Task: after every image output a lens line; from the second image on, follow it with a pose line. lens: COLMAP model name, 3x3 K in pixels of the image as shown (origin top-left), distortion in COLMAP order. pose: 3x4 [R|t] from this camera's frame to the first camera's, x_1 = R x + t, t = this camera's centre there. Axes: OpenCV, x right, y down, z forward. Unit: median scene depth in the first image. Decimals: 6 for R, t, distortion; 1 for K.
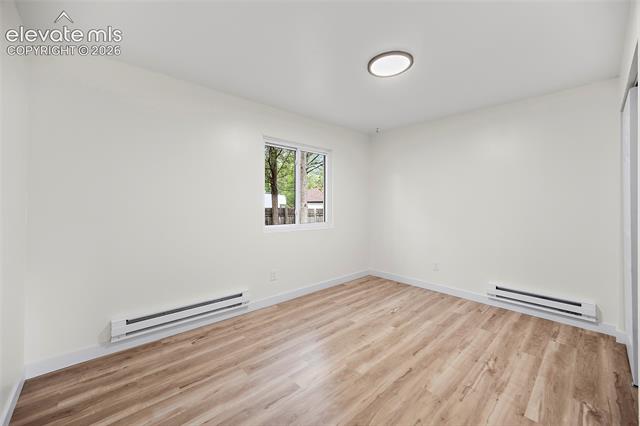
lens RADIAL K [[254.9, 0, 320.4], [0, 254.9, 207.9], [0, 0, 1]] dist [-0.000451, -0.000086]
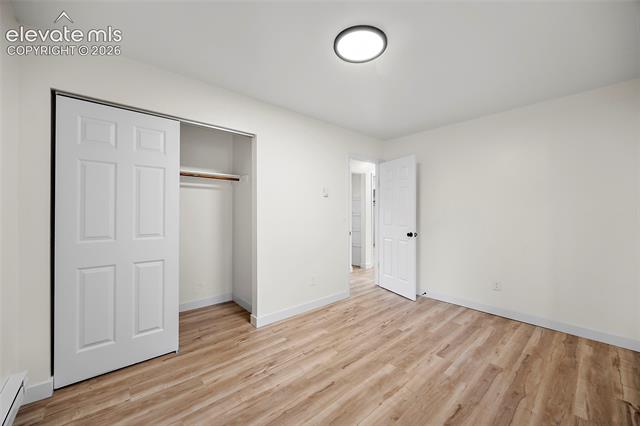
lens RADIAL K [[254.9, 0, 321.3], [0, 254.9, 212.2], [0, 0, 1]] dist [-0.000451, -0.000086]
pose [[-0.999974, -0.003224, 0.006507, 0.419357], [-0.003151, 0.999933, 0.011096, -0.022246], [-0.006543, 0.011075, -0.999917, 1.944424]]
